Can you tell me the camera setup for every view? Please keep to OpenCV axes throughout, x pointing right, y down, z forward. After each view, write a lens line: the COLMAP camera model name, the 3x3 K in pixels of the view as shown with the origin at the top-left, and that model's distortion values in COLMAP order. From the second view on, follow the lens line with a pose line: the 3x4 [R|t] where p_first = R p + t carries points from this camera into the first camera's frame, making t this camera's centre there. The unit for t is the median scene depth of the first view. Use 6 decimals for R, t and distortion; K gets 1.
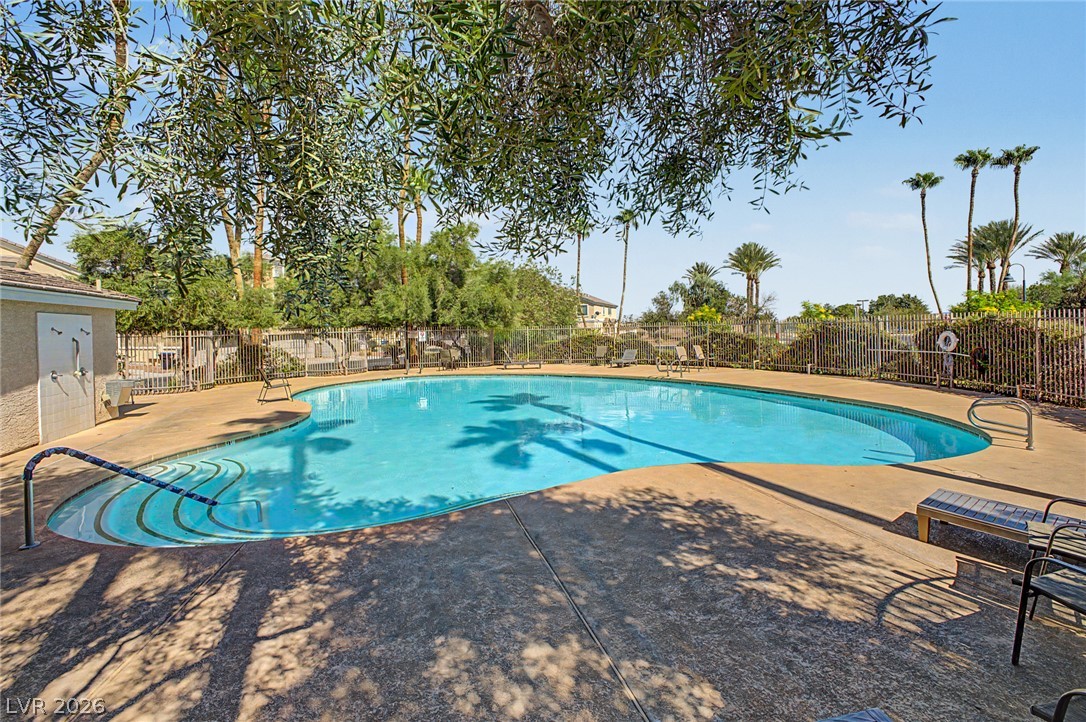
lens RADIAL K [[473.0, 0, 538.1], [0, 473.0, 347.3], [0, 0, 1]] dist [0.016380, 0.000125]
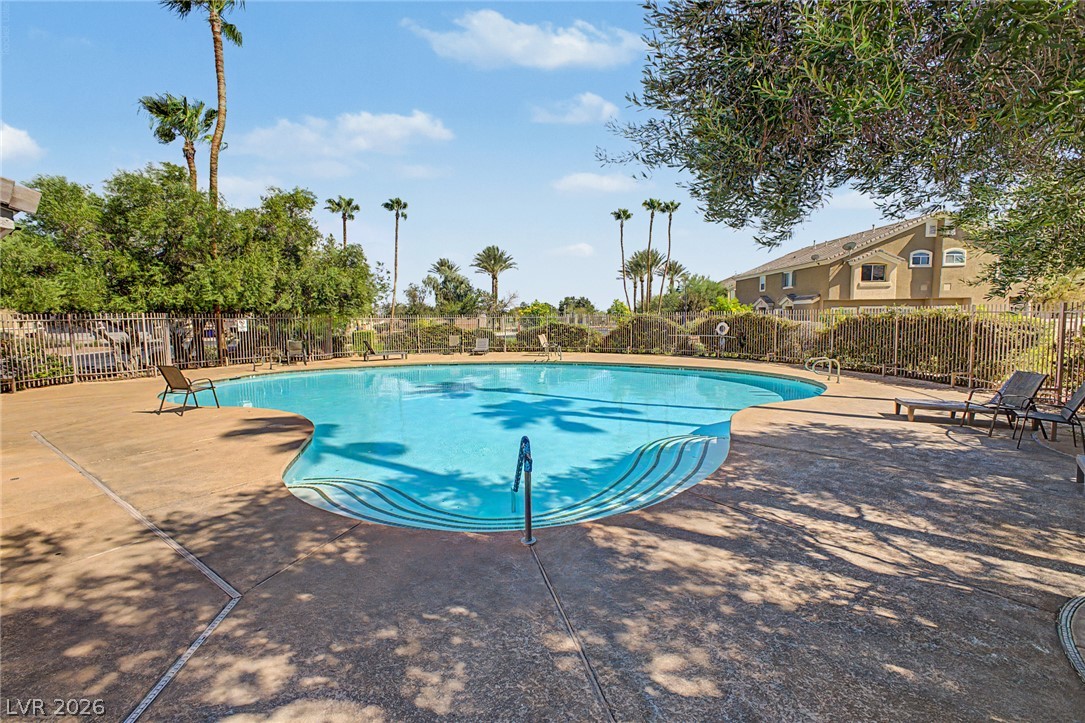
lens RADIAL K [[472.6, 0, 537.6], [0, 472.6, 347.8], [0, 0, 1]] dist [0.016380, 0.000125]
pose [[0.815216, -0.023280, 0.578689, -0.601618], [0.014440, 0.999698, 0.019876, 0.011354], [-0.578978, -0.007847, 0.815306, 0.103327]]
